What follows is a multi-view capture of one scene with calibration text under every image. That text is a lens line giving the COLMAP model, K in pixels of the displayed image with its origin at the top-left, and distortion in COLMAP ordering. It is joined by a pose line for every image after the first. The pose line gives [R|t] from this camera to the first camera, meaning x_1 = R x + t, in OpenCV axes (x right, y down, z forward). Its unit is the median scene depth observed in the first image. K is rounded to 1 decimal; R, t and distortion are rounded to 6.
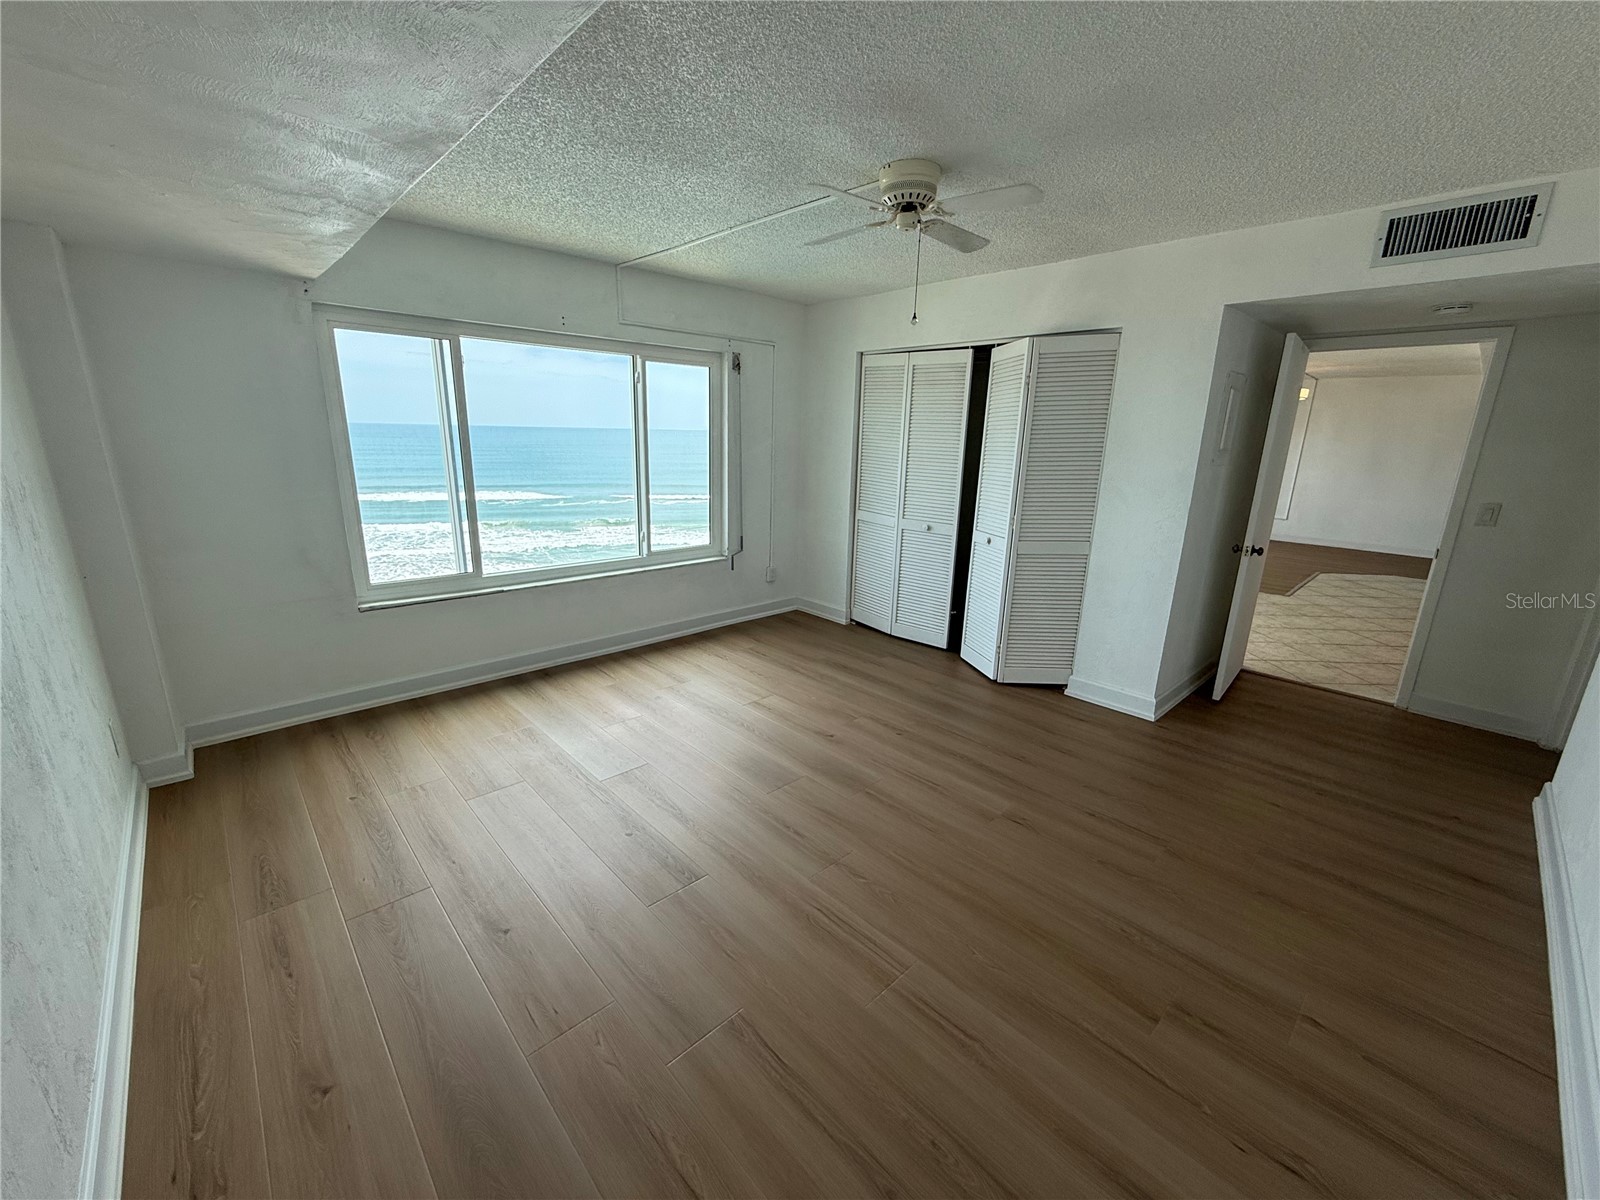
lens RADIAL K [[641.5, 0, 799.8], [0, 641.5, 594.1], [0, 0, 1]] dist [0.001459, 0.000173]
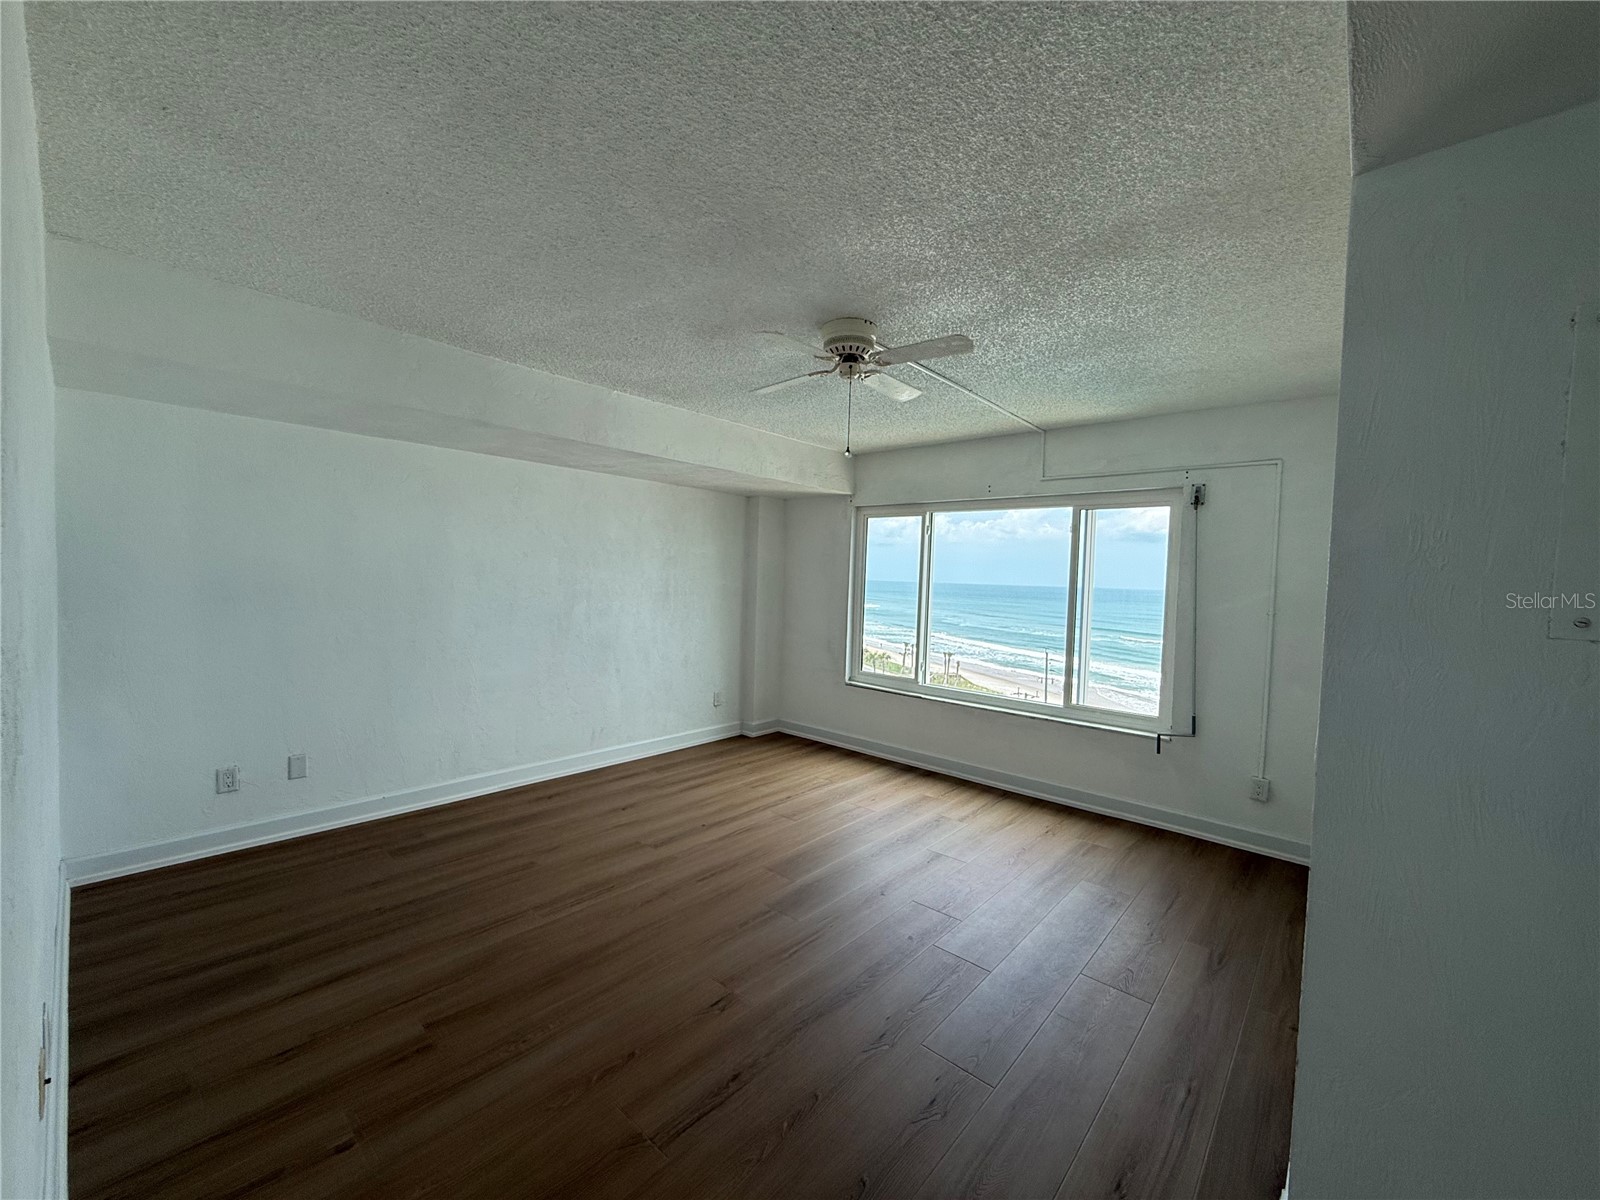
lens RADIAL K [[641.5, 0, 800.9], [0, 641.5, 599.4], [0, 0, 1]] dist [0.001459, 0.000173]
pose [[0.086657, 0.019208, -0.996053, 0.704161], [-0.273501, 0.961857, -0.005246, -0.106966], [0.957960, 0.272876, 0.088605, 0.532762]]
